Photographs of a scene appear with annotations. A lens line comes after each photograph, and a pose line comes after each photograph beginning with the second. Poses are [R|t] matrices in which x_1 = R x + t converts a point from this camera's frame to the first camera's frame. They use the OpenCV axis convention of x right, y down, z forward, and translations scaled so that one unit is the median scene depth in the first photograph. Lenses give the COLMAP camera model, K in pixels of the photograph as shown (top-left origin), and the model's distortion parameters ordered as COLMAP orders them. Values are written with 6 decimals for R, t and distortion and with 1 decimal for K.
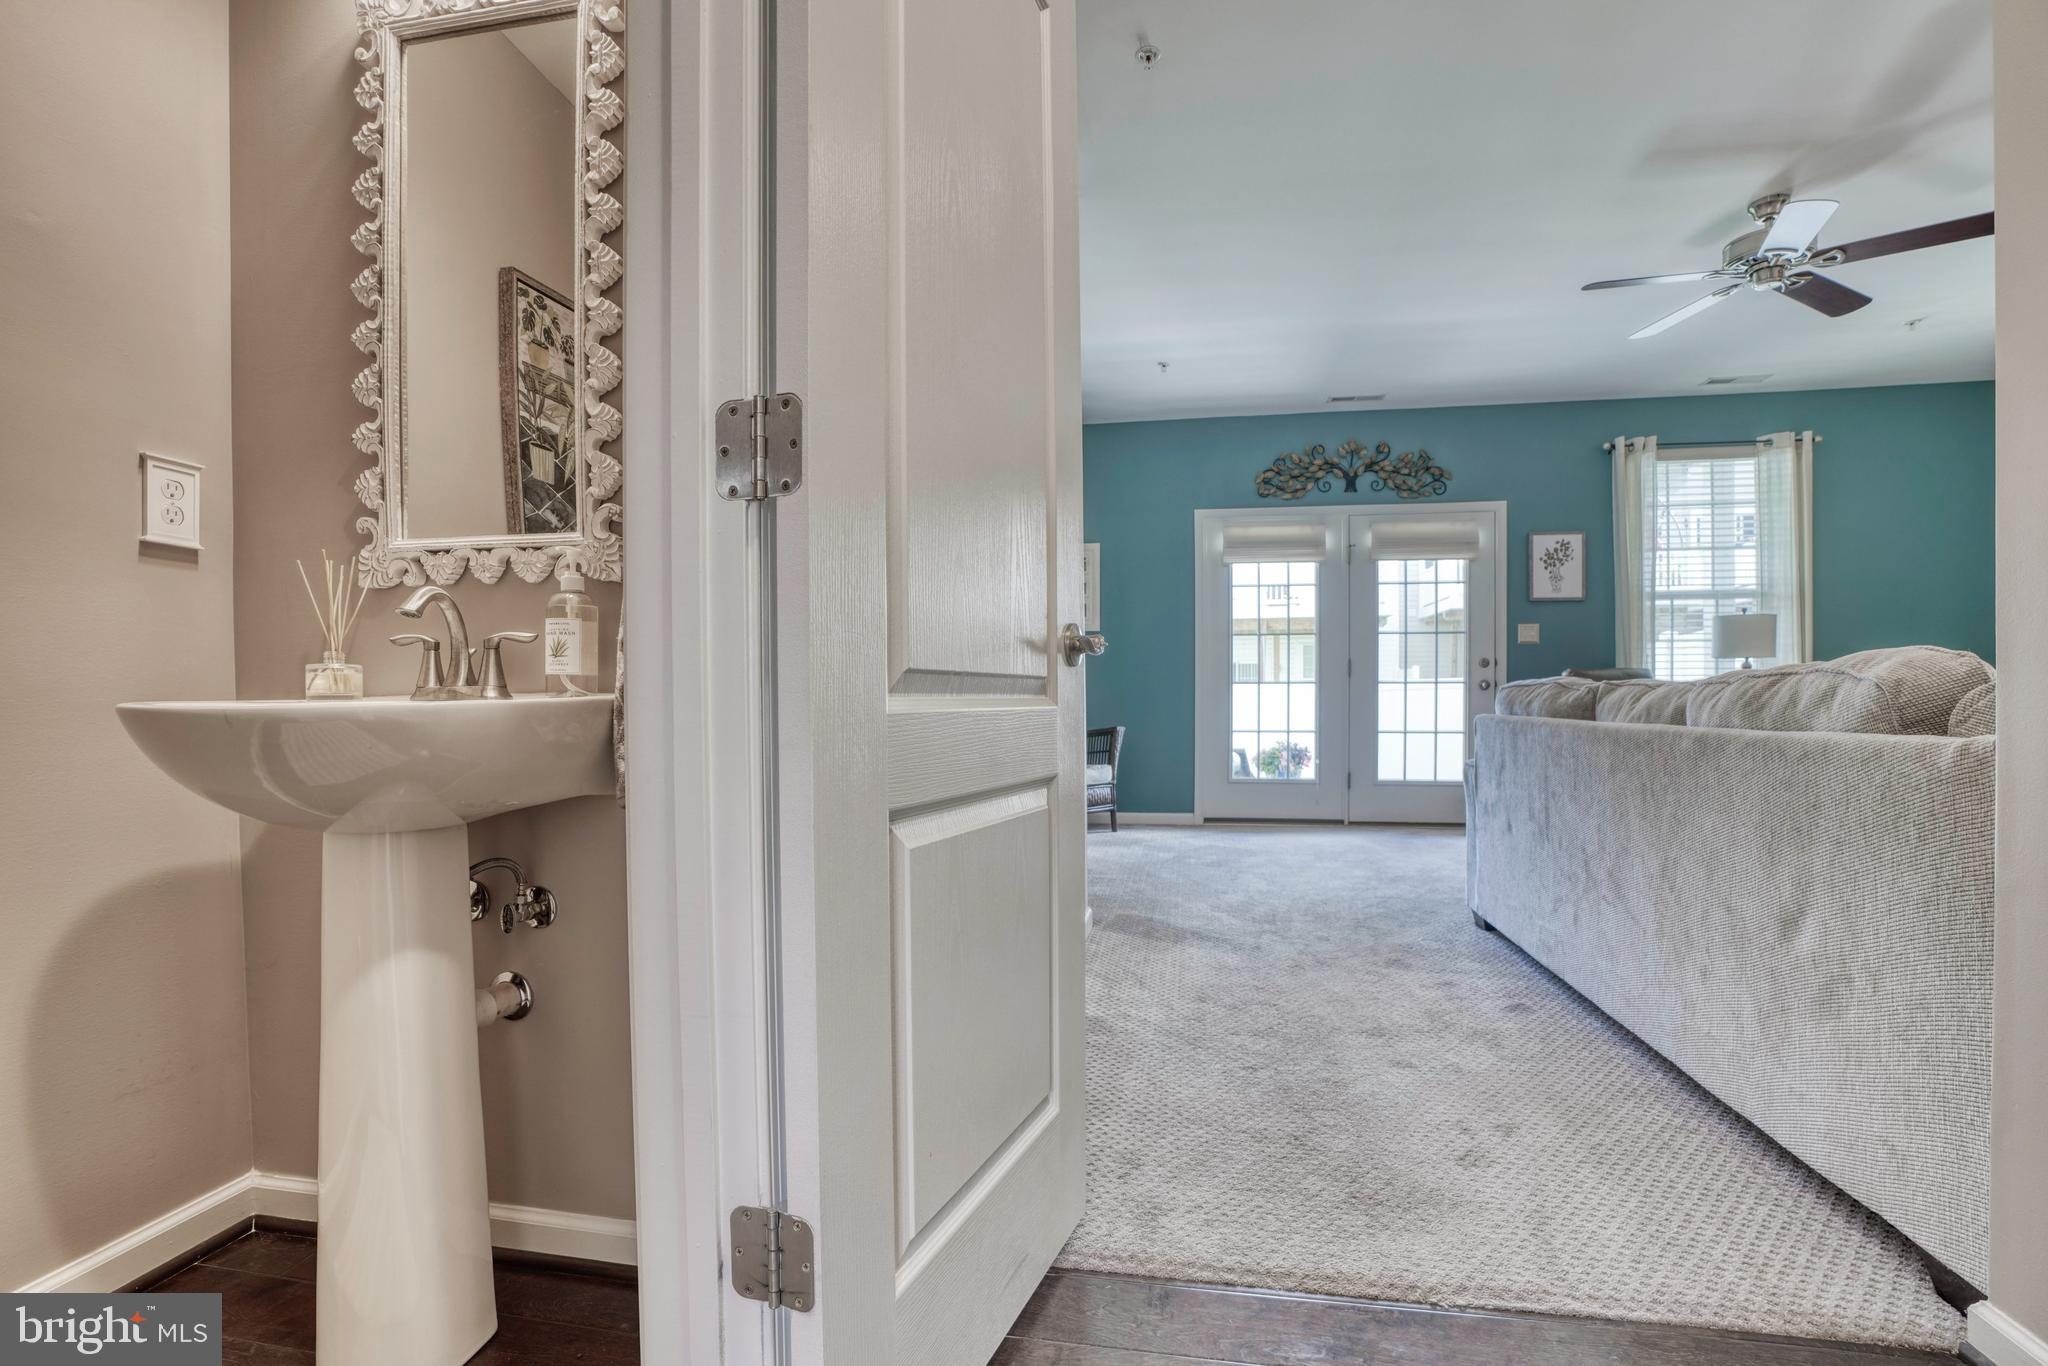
lens RADIAL K [[950.8, 0, 1001.9], [0, 950.8, 695.3], [0, 0, 1]] dist [-0.070360, 0.022880]
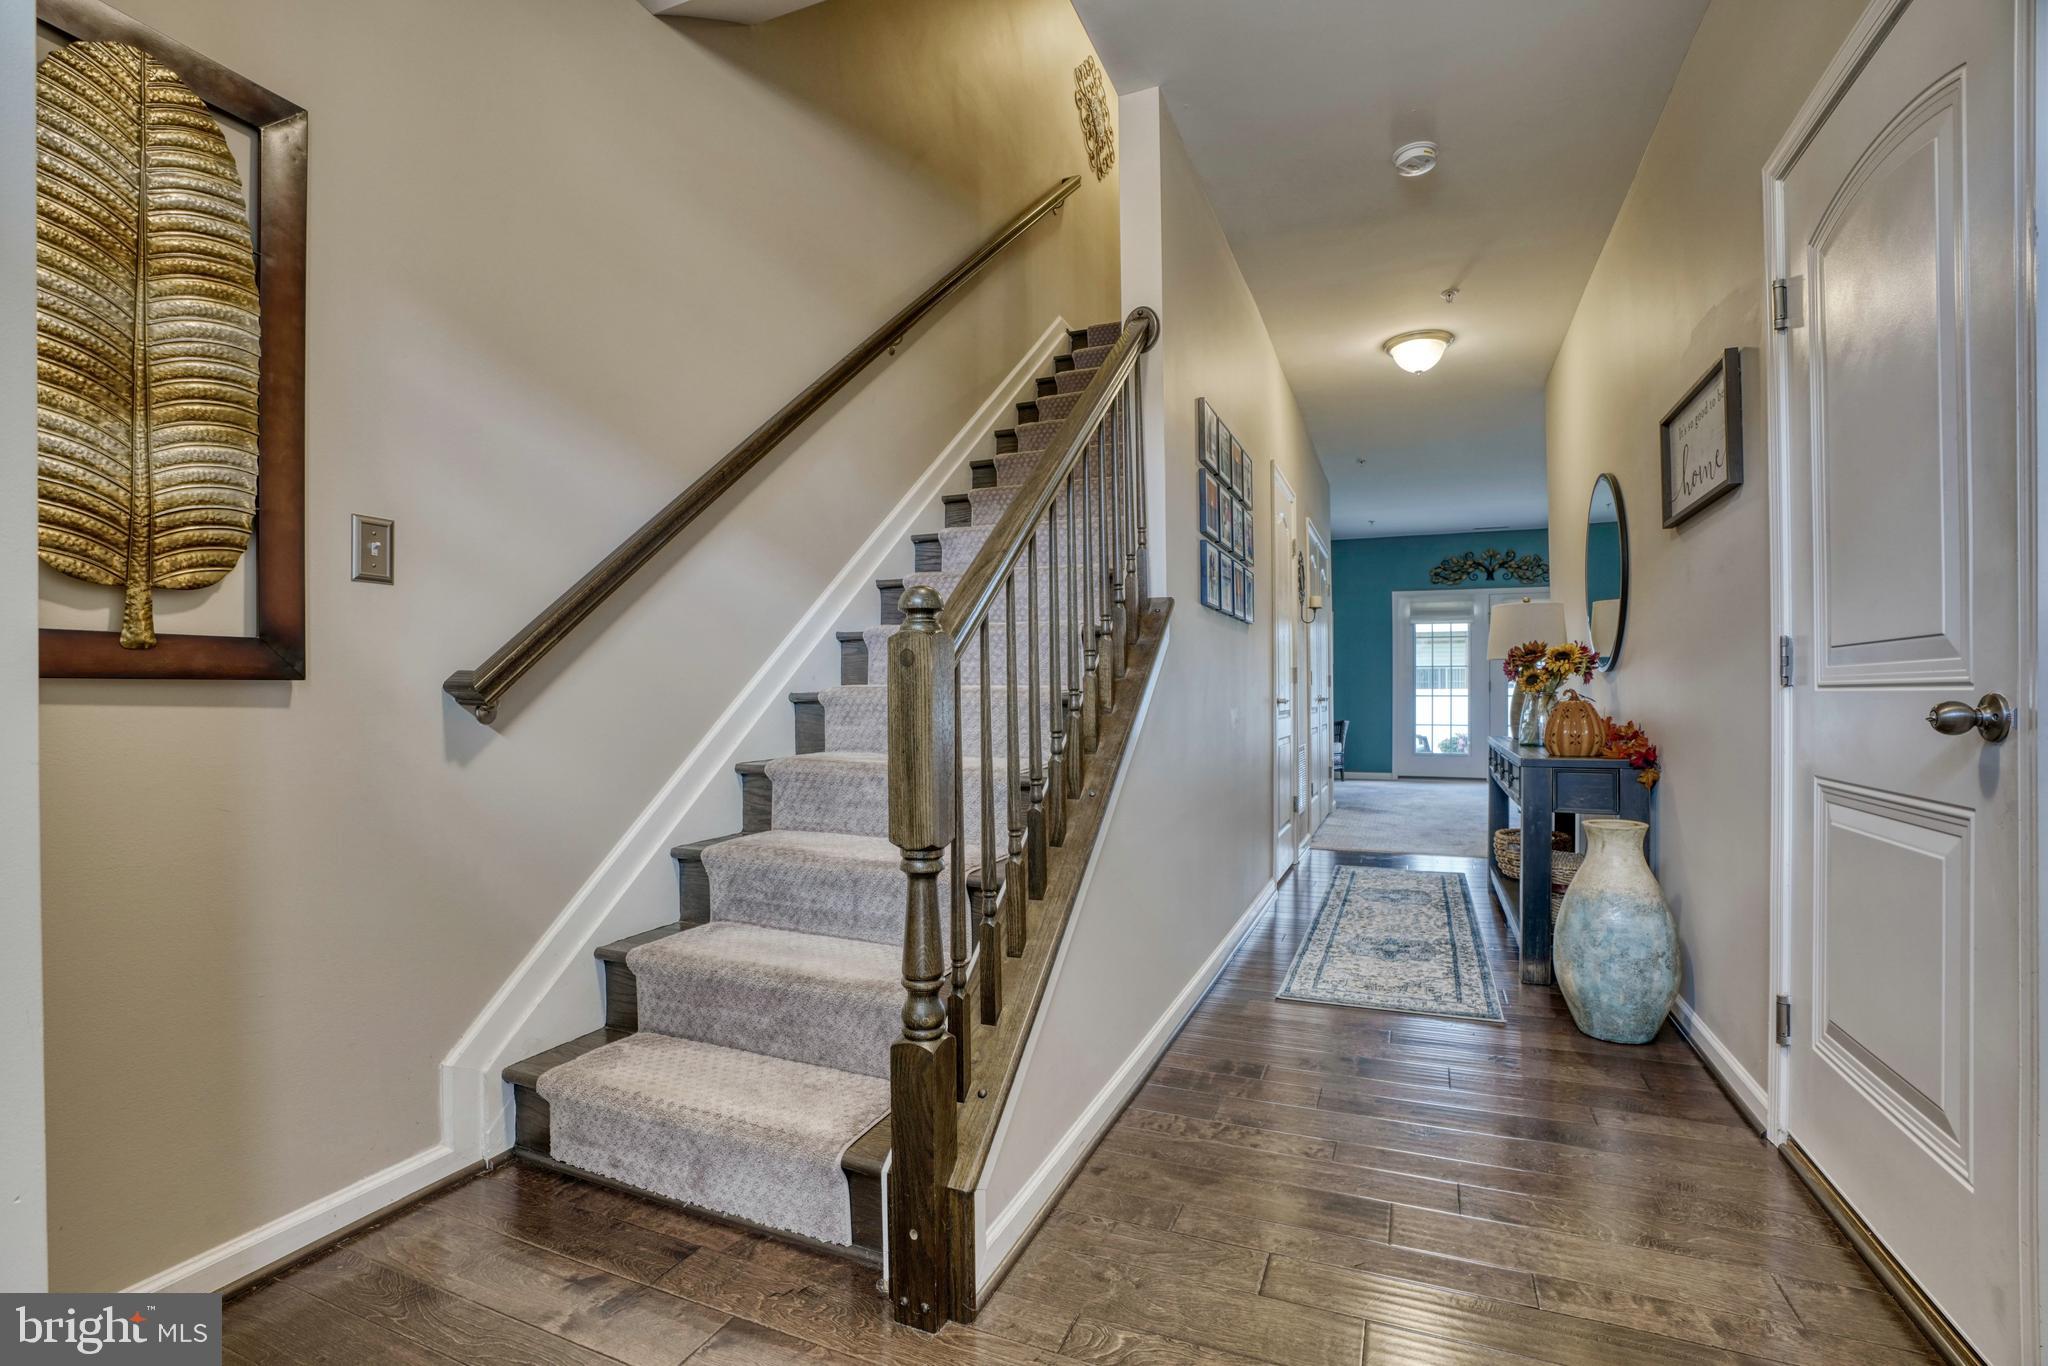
lens RADIAL K [[950.8, 0, 1001.9], [0, 950.8, 695.3], [0, 0, 1]] dist [-0.070360, 0.022880]
pose [[0.977030, -0.002782, -0.213084, -0.122551], [0.003930, 0.999980, 0.004964, -0.026809], [0.213066, -0.005687, 0.977021, -0.815378]]
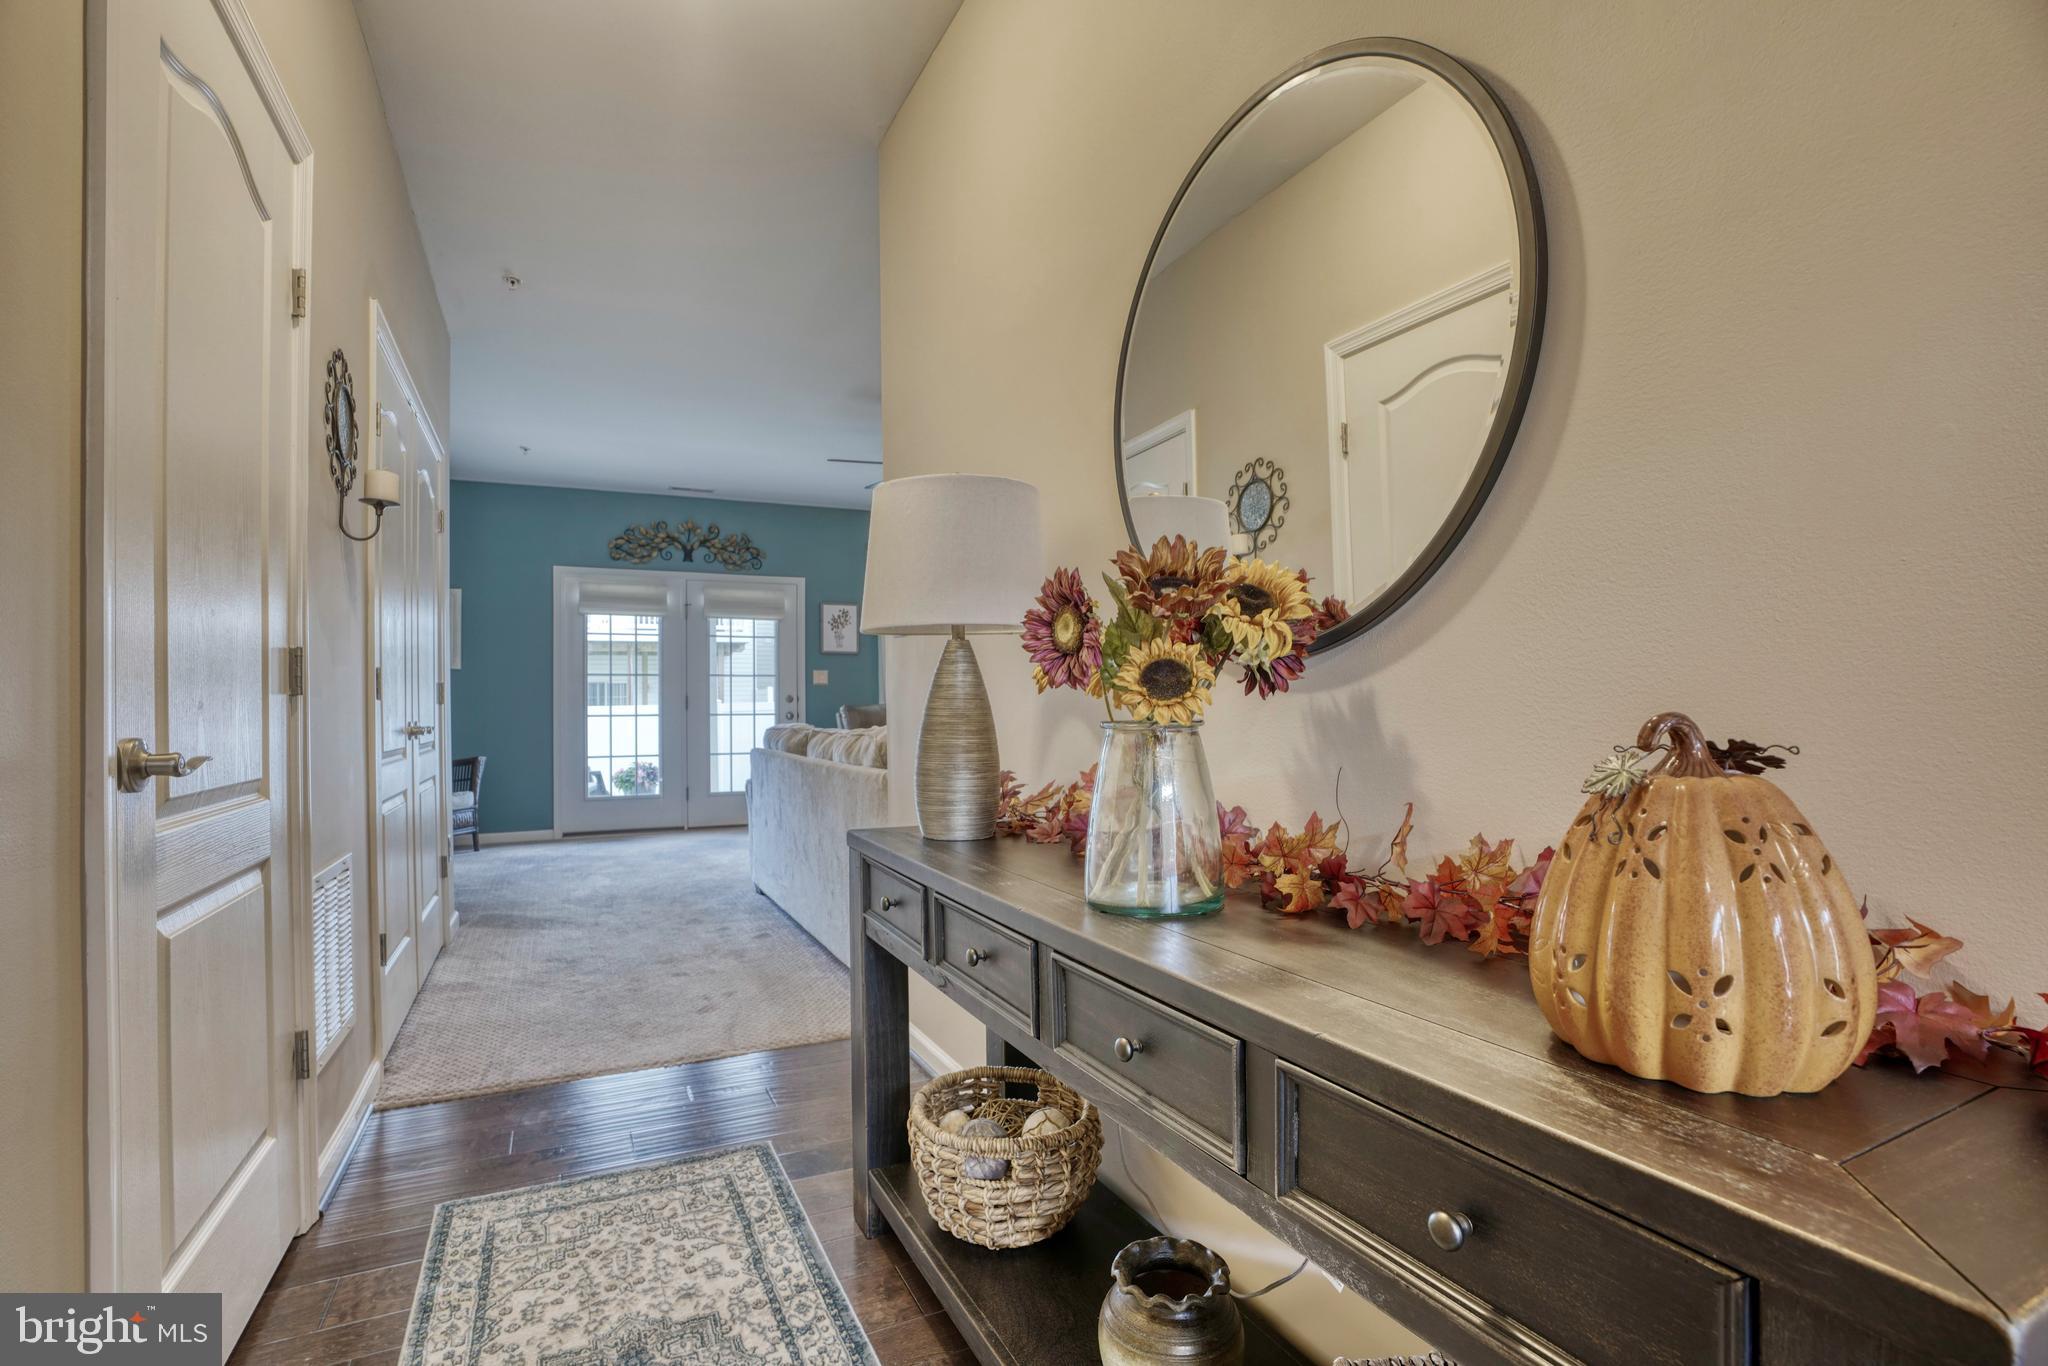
lens RADIAL K [[950.8, 0, 1001.9], [0, 950.8, 695.3], [0, 0, 1]] dist [-0.070360, 0.022880]
pose [[0.805962, 0.001090, 0.591966, -0.032822], [0.005013, 0.999950, -0.008667, -0.027751], [-0.591946, 0.009952, 0.805916, -0.258034]]
